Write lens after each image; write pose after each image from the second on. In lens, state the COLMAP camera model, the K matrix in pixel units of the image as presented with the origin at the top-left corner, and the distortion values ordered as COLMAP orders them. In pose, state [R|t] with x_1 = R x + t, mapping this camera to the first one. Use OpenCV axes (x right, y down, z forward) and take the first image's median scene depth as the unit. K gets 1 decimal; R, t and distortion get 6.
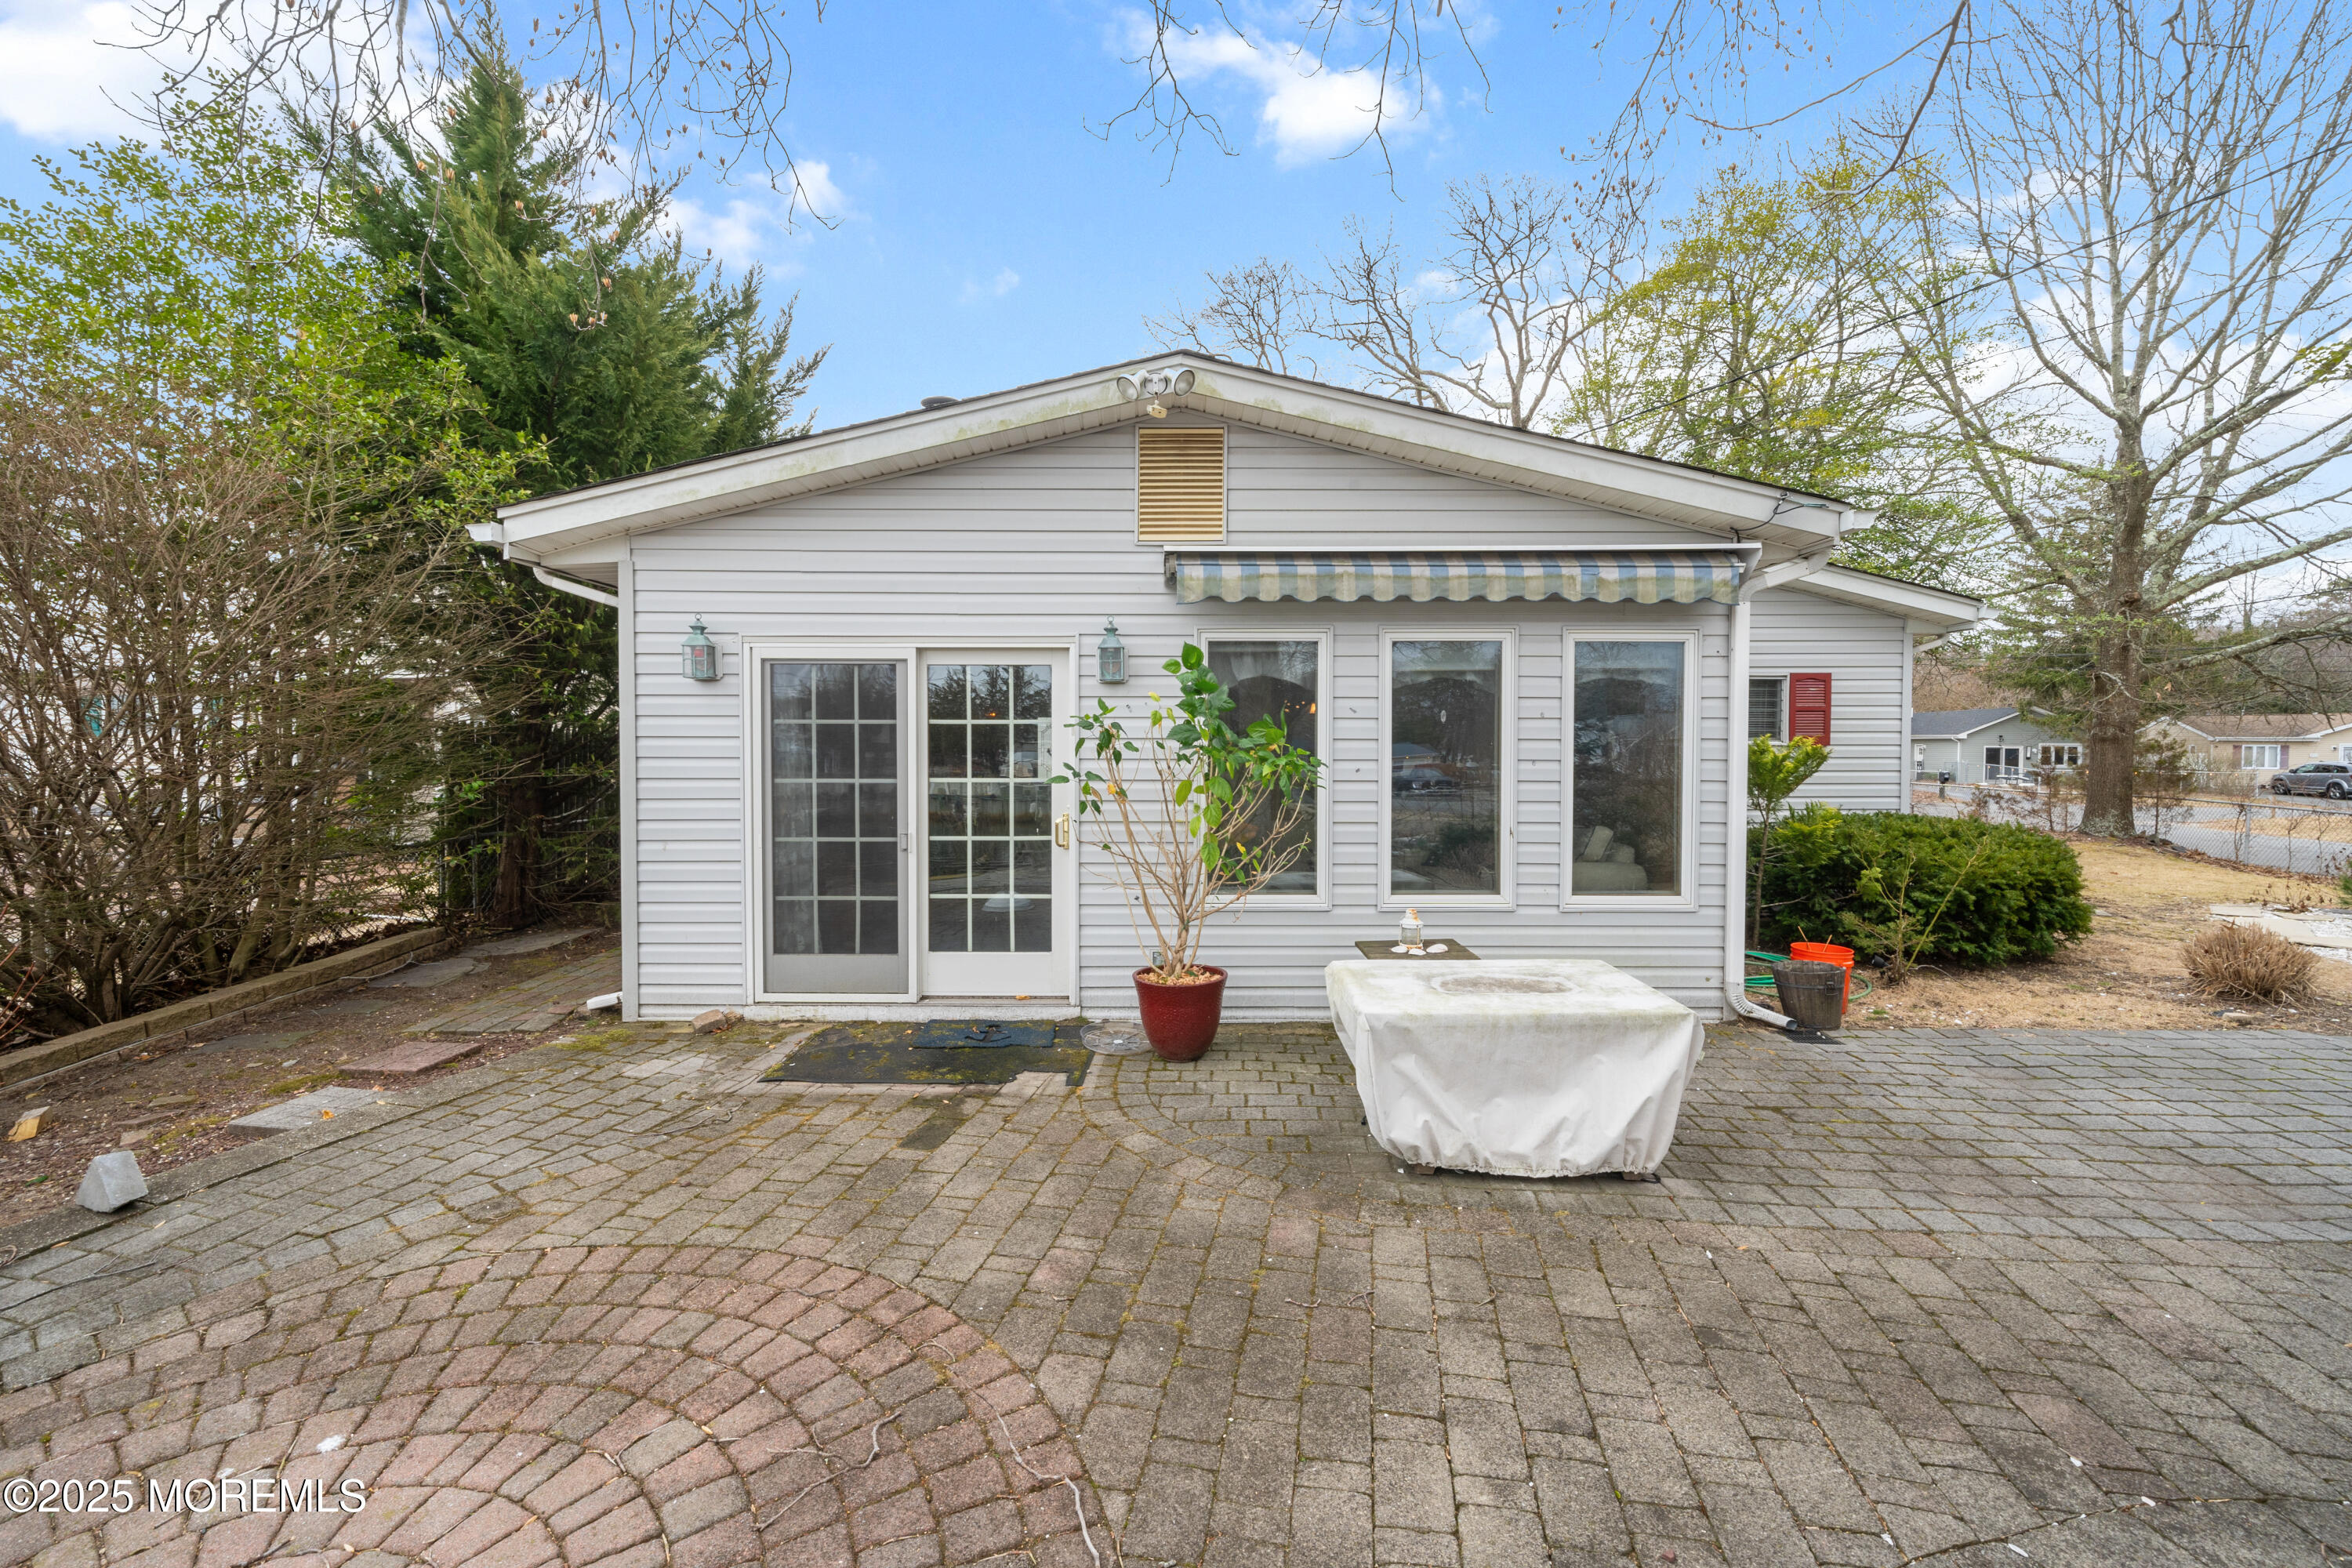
lens RADIAL K [[965.6, 0, 1174.1], [0, 965.6, 760.3], [0, 0, 1]] dist [-0.000514, 0.000192]
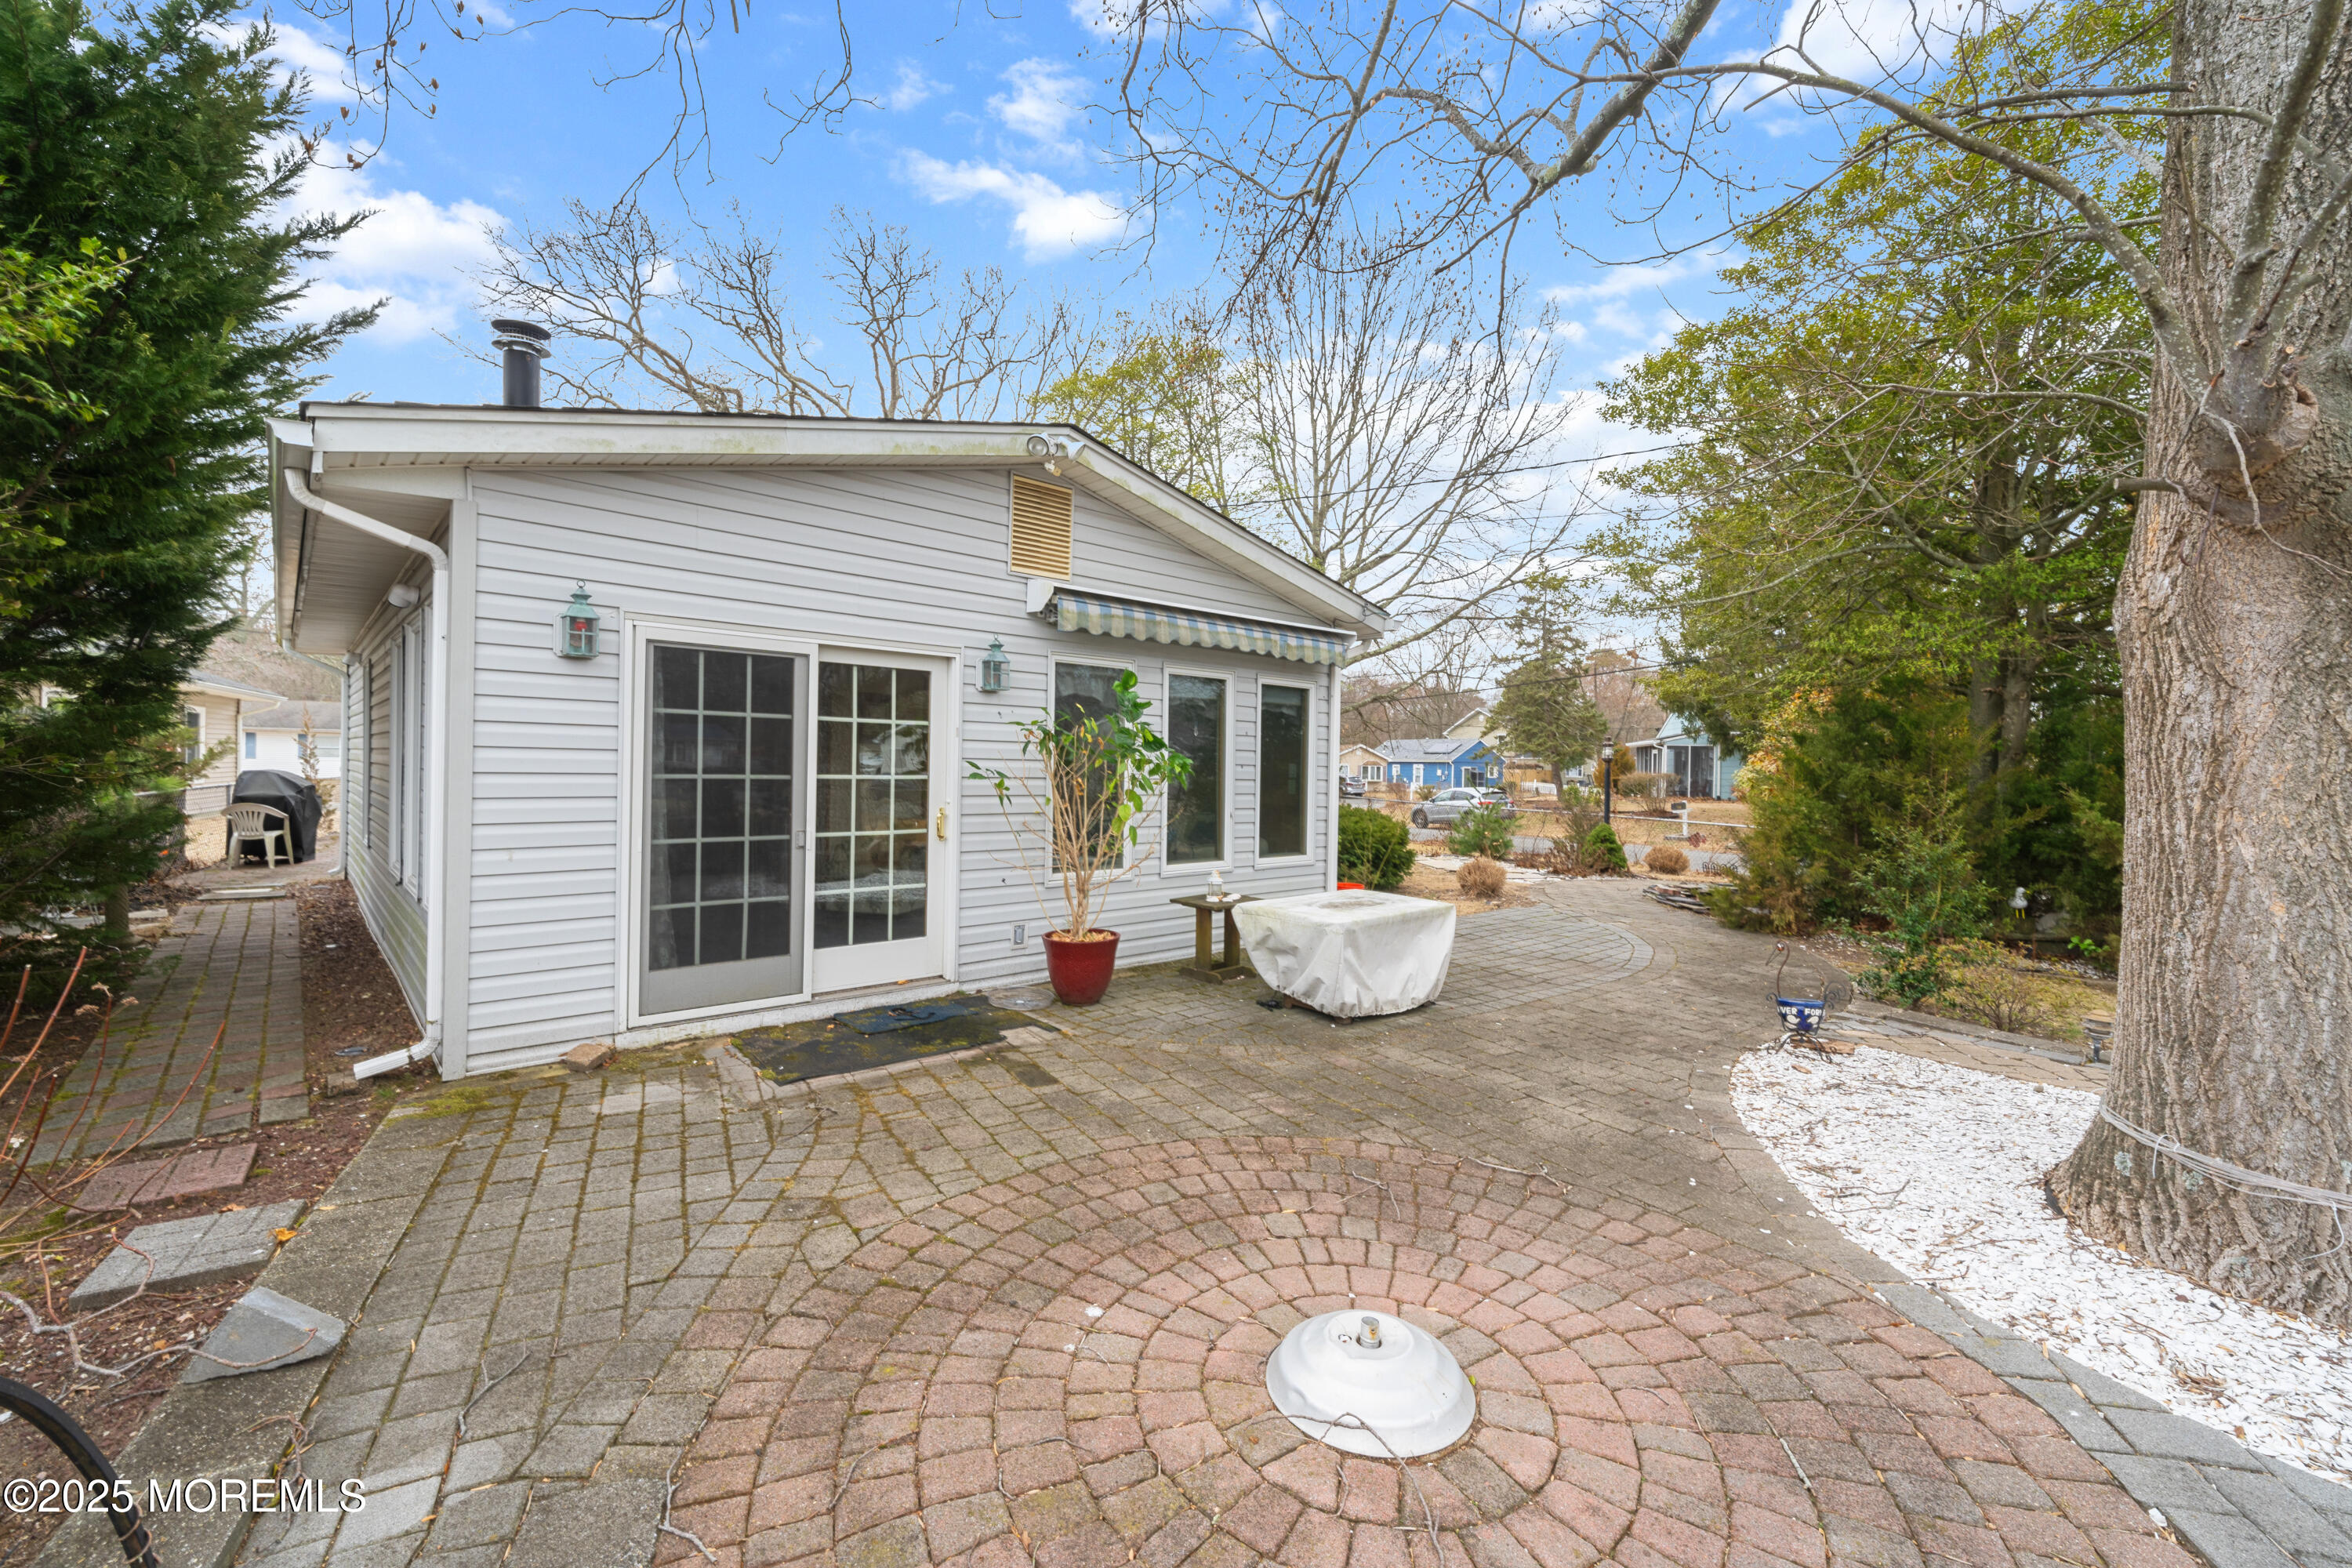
lens RADIAL K [[965.6, 0, 1174.1], [0, 965.6, 760.3], [0, 0, 1]] dist [-0.000514, 0.000192]
pose [[0.737402, 0.016355, 0.675257, -0.790838], [-0.010544, 0.999864, -0.012703, 0.014853], [-0.675372, 0.002247, 0.737473, 0.018012]]
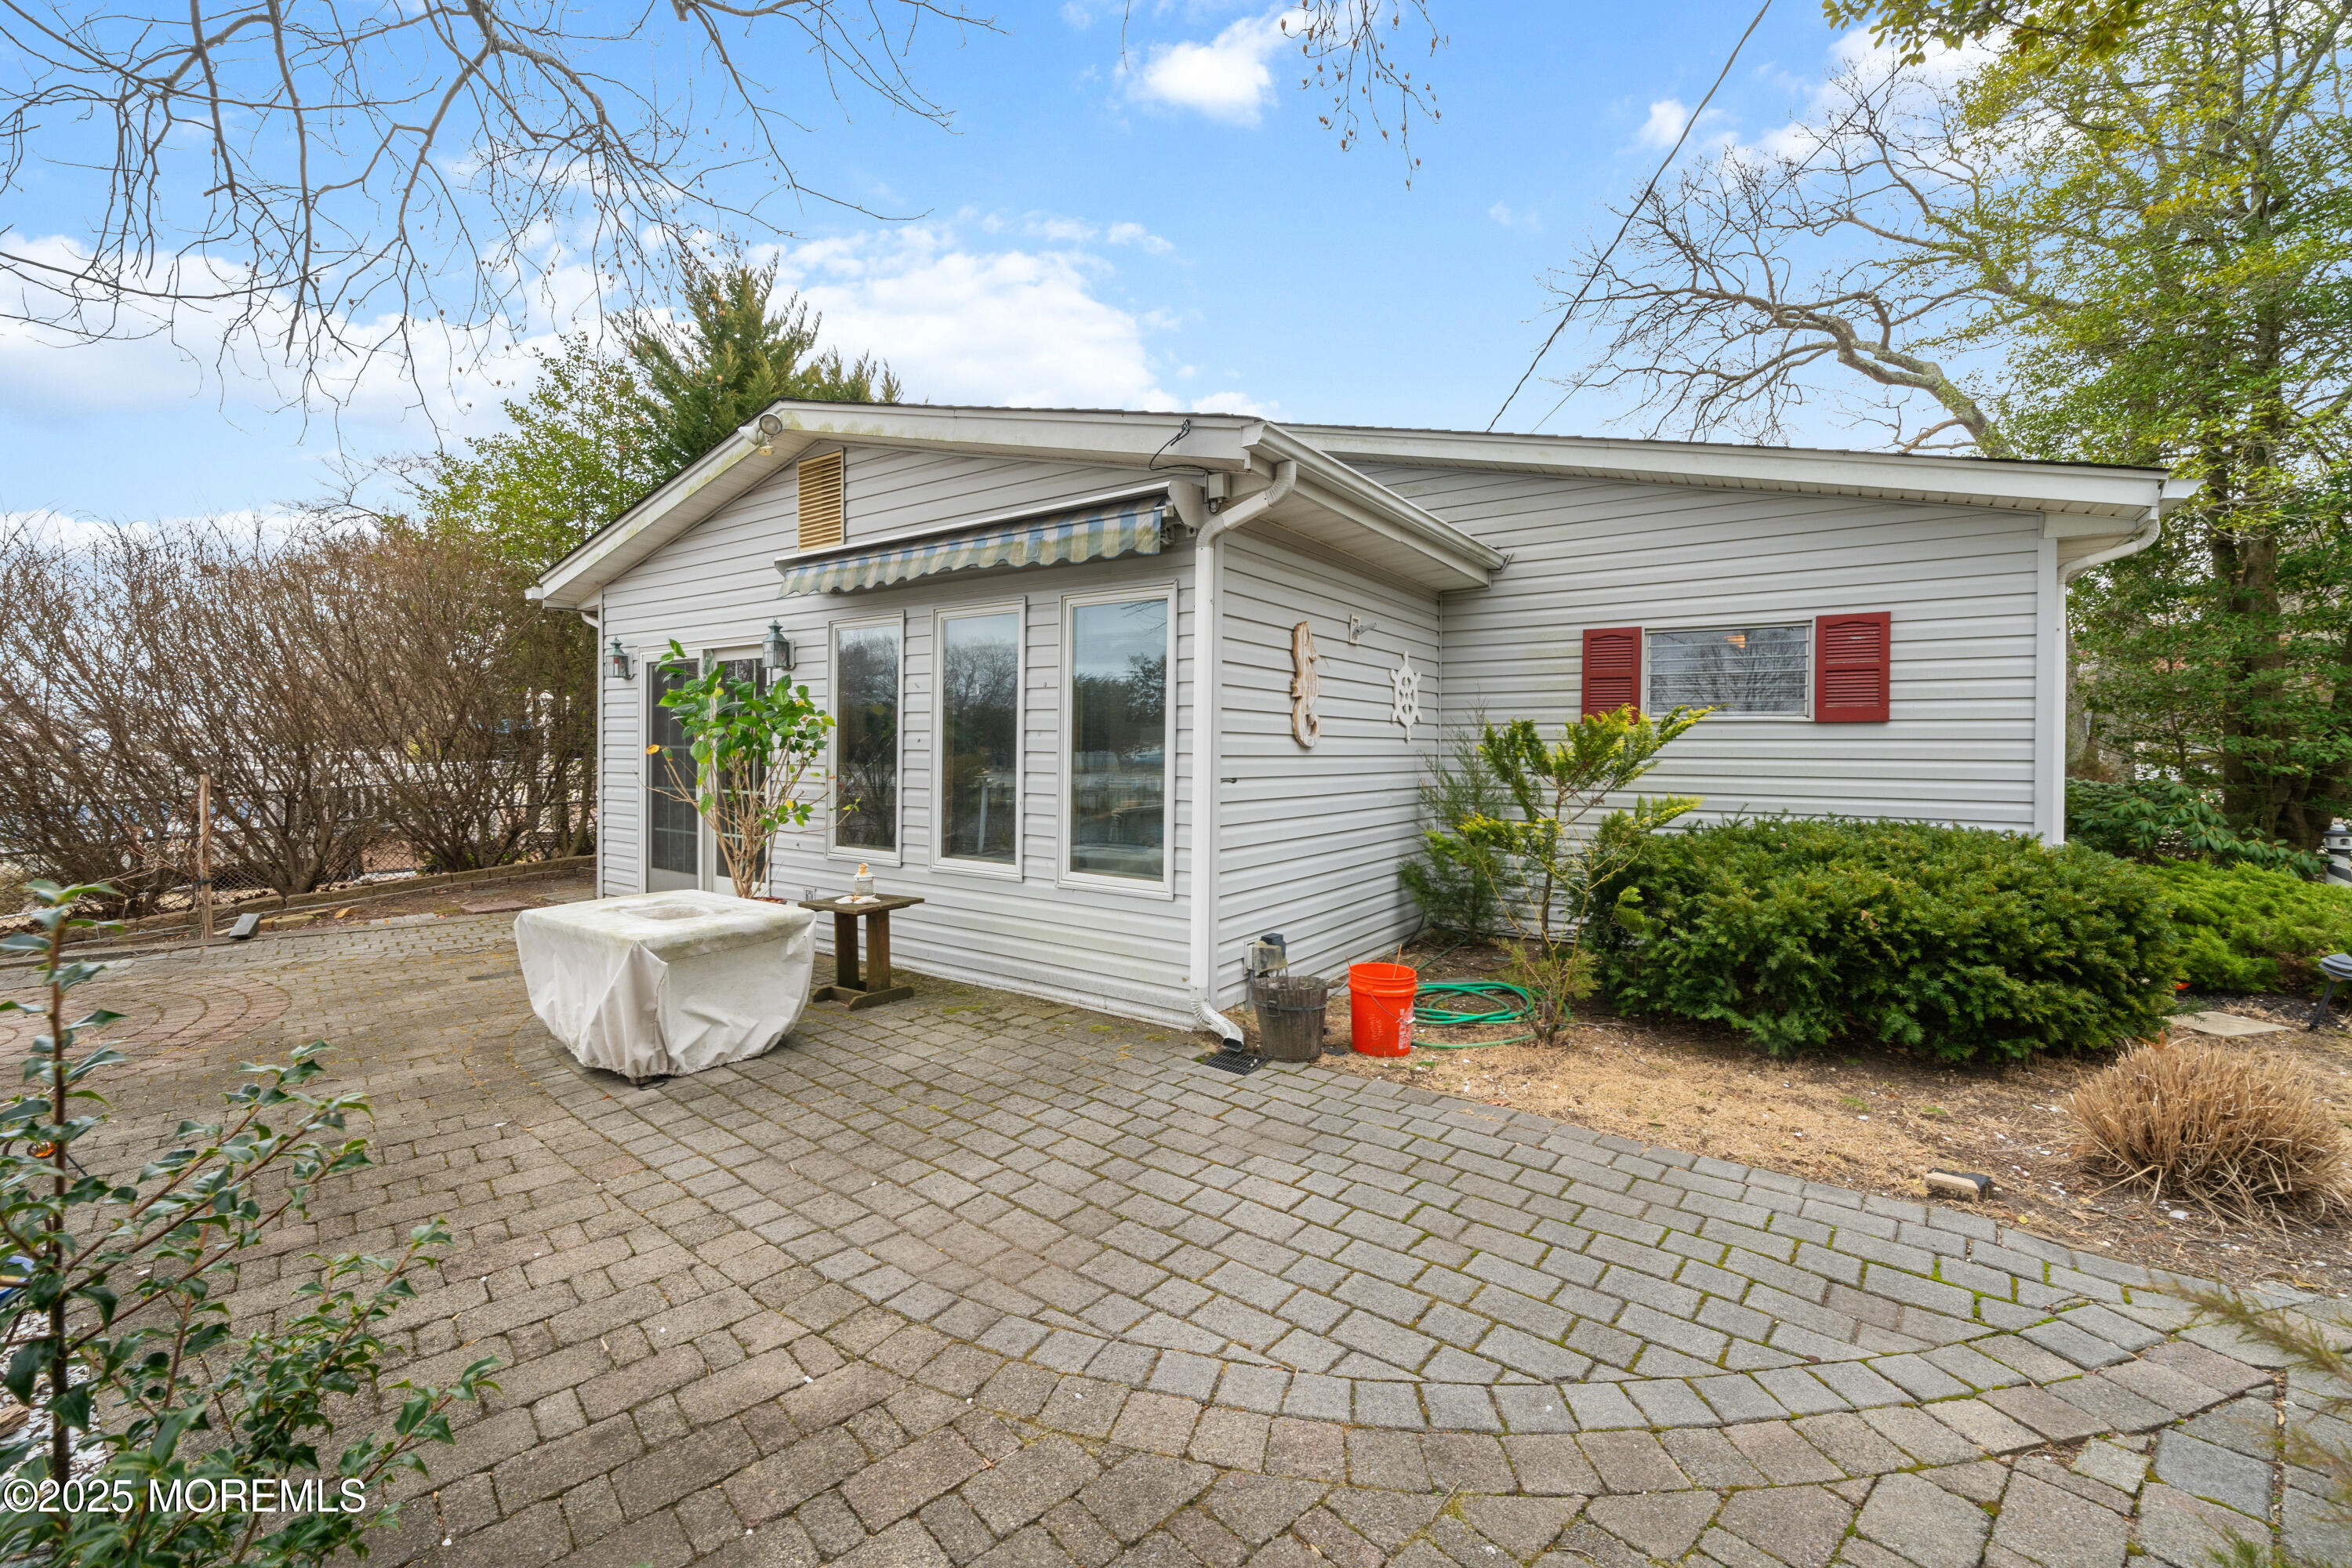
lens RADIAL K [[965.6, 0, 1174.1], [0, 965.6, 760.3], [0, 0, 1]] dist [-0.000514, 0.000192]
pose [[0.812171, 0.013557, -0.583262, 1.270633], [-0.013008, 0.999902, 0.005128, 0.026609], [0.583275, 0.003422, 0.812268, 0.334821]]
